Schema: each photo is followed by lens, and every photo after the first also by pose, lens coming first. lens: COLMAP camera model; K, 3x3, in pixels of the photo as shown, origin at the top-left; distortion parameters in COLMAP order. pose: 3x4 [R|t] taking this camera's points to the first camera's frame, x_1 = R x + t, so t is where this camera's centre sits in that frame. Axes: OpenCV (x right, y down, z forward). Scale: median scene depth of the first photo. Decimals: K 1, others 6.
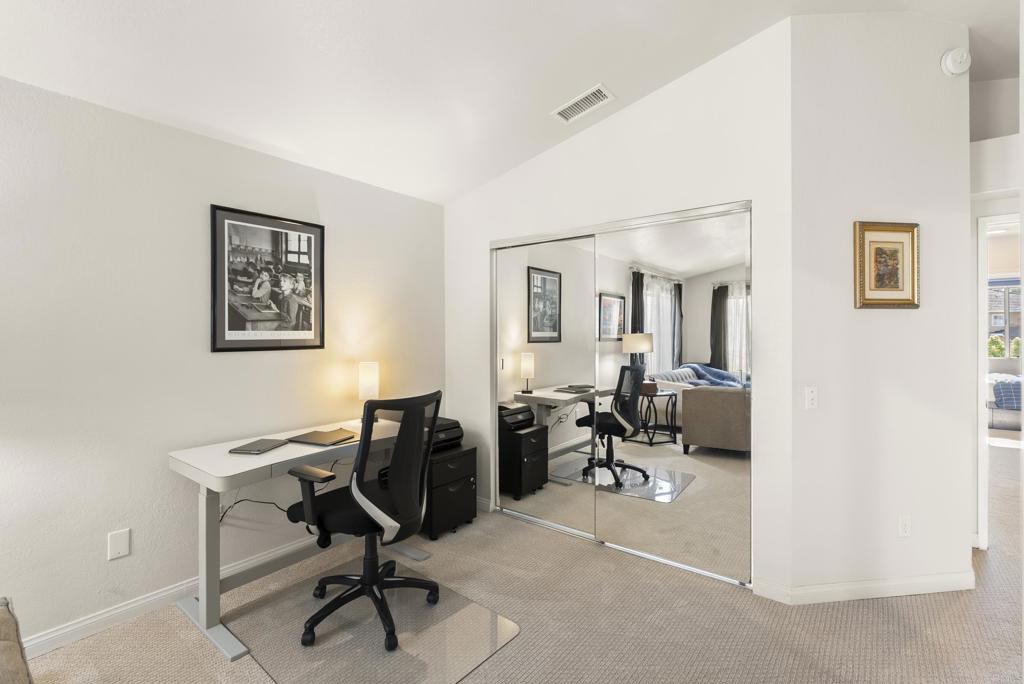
lens RADIAL K [[464.1, 0, 515.3], [0, 464.1, 337.0], [0, 0, 1]] dist [-0.005525, -0.000357]
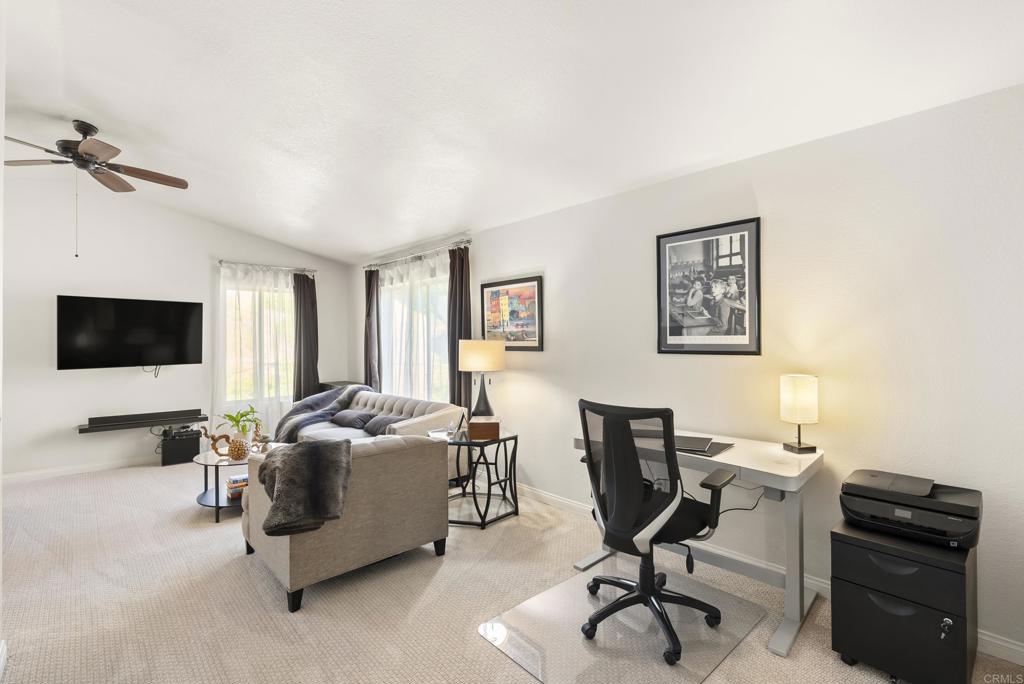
lens RADIAL K [[464.1, 0, 511.1], [0, 464.1, 341.2], [0, 0, 1]] dist [-0.005525, -0.000357]
pose [[-0.154543, 0.011021, -0.987925, 0.555326], [0.002009, 0.999939, 0.010841, -0.012478], [0.987984, -0.000309, -0.154555, 0.684539]]
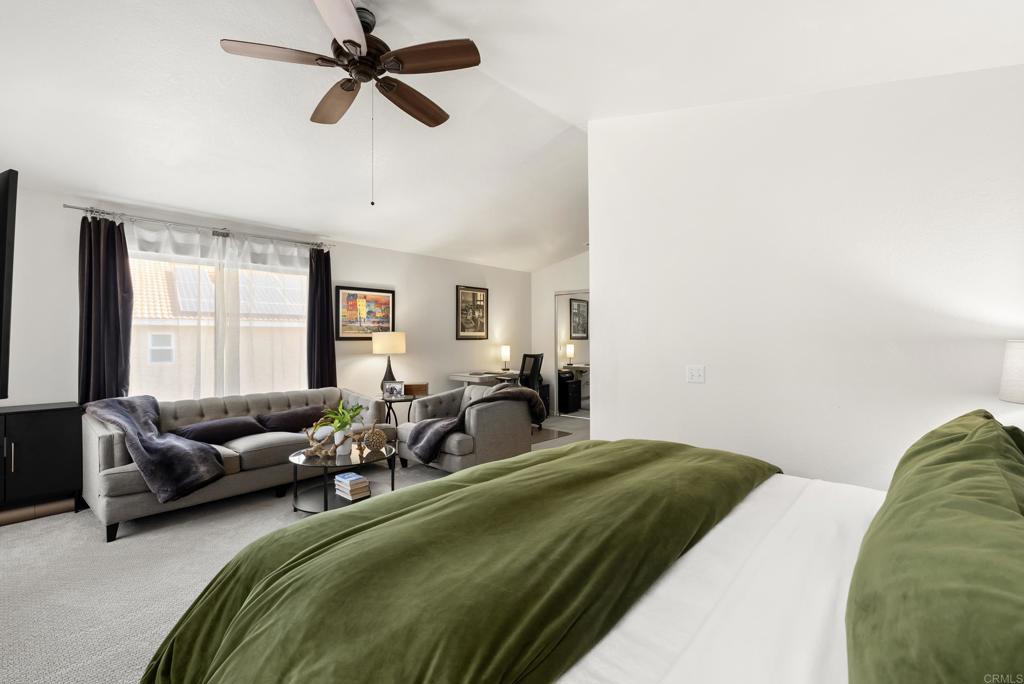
lens RADIAL K [[464.1, 0, 512.8], [0, 464.1, 337.2], [0, 0, 1]] dist [-0.005525, -0.000357]
pose [[0.997752, 0.002154, -0.066982, -0.126503], [-0.002744, 0.999958, -0.008728, 0.034273], [0.066960, 0.008893, 0.997716, -1.430222]]
